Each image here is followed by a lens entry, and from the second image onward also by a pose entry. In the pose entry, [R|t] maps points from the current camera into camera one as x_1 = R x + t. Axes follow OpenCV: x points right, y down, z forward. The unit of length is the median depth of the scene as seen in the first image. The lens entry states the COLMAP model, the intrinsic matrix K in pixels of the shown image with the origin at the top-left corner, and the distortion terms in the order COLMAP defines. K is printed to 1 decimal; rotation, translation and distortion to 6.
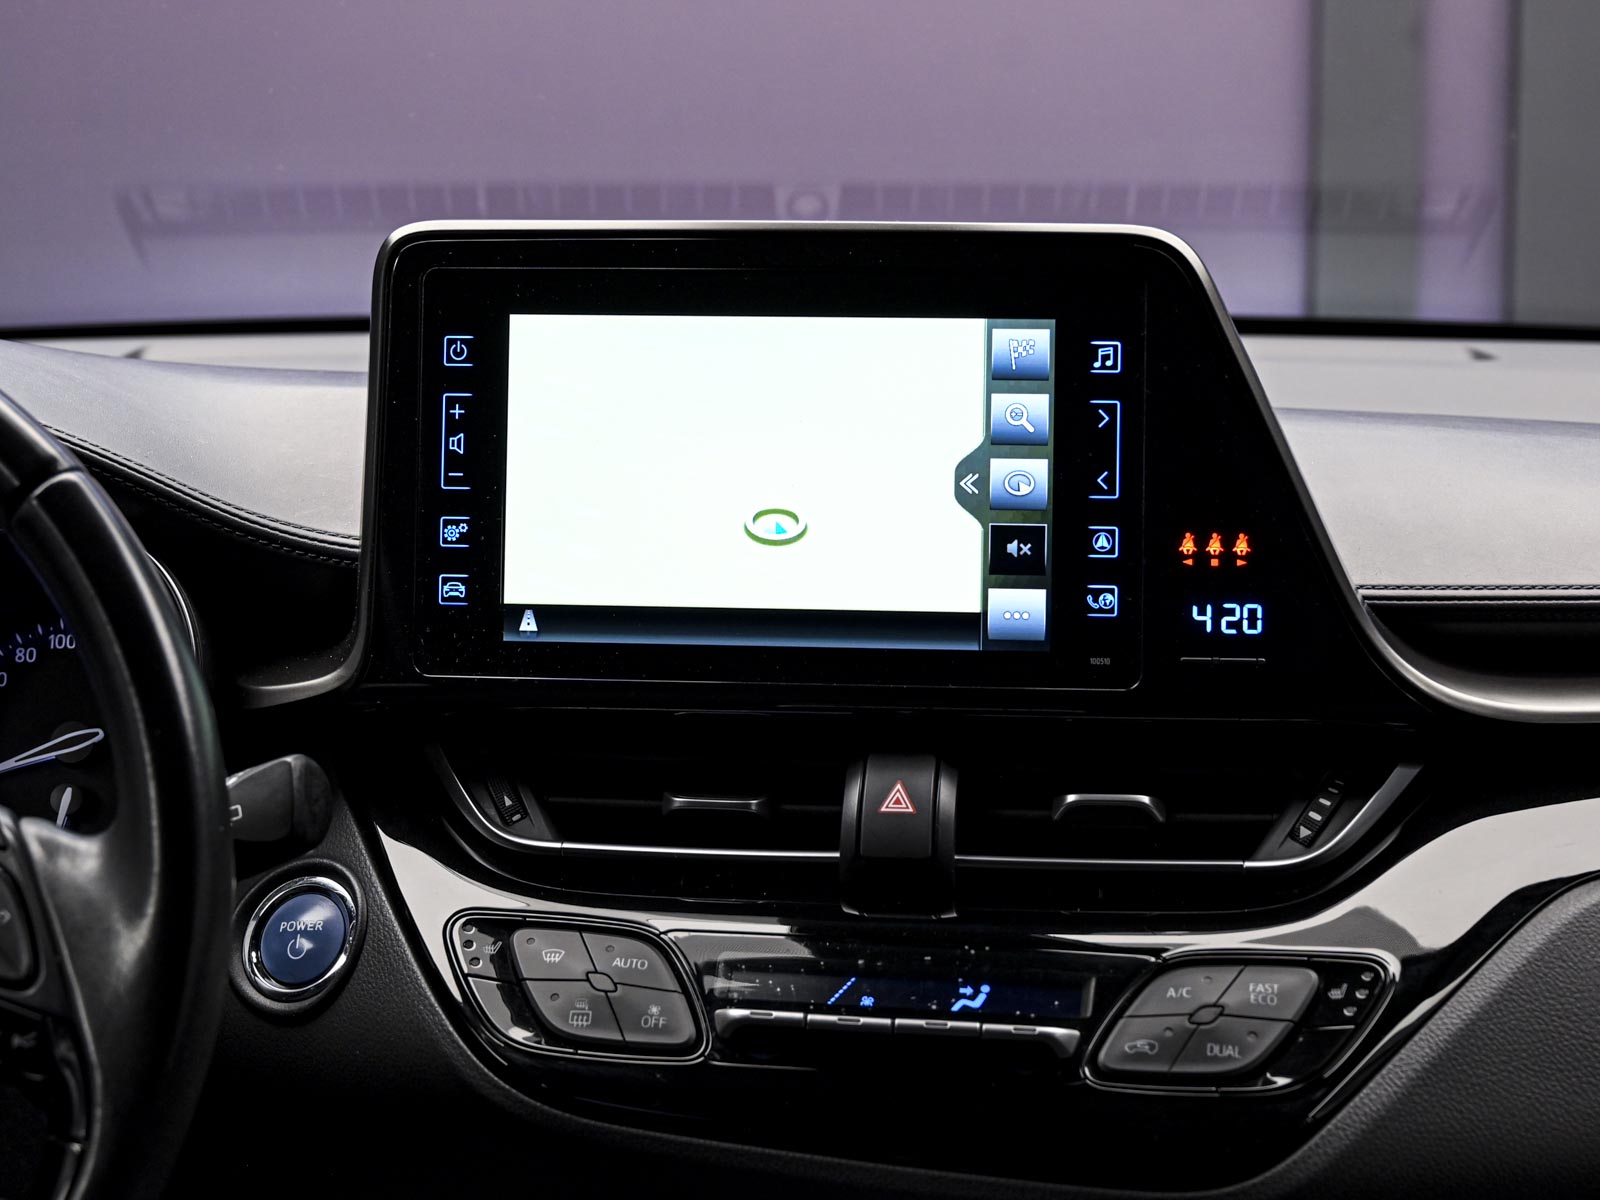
lens RADIAL K [[2444.8, 0, 729.3], [0, 2444.8, 600.3], [0, 0, 1]] dist [-0.013112, 0.004695]
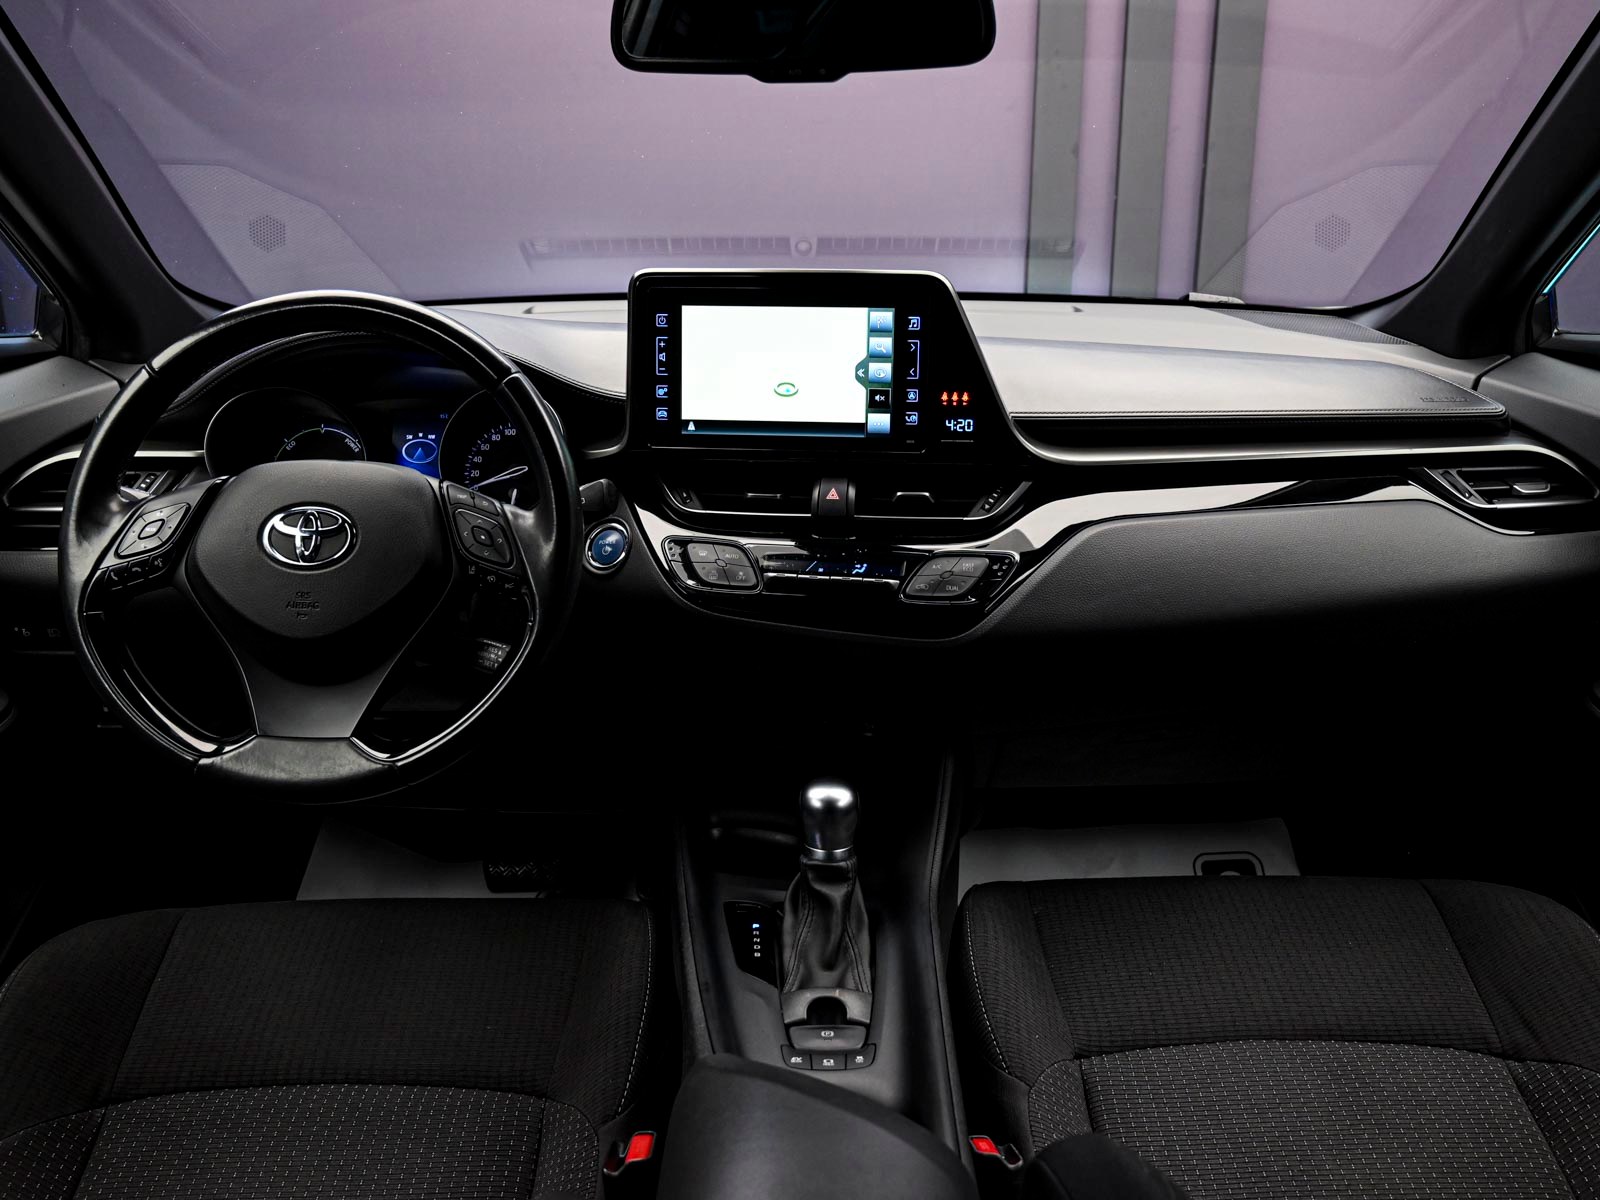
lens RADIAL K [[1119.2, 0, 800.0], [0, 1119.2, 600.0], [0, 0, 1]] dist [-0.045402, -0.000016]
pose [[0.999924, -0.002319, 0.012078, 0.018818], [-0.000063, 0.981090, 0.193552, -0.040498], [-0.012299, -0.193538, 0.981016, -0.205976]]
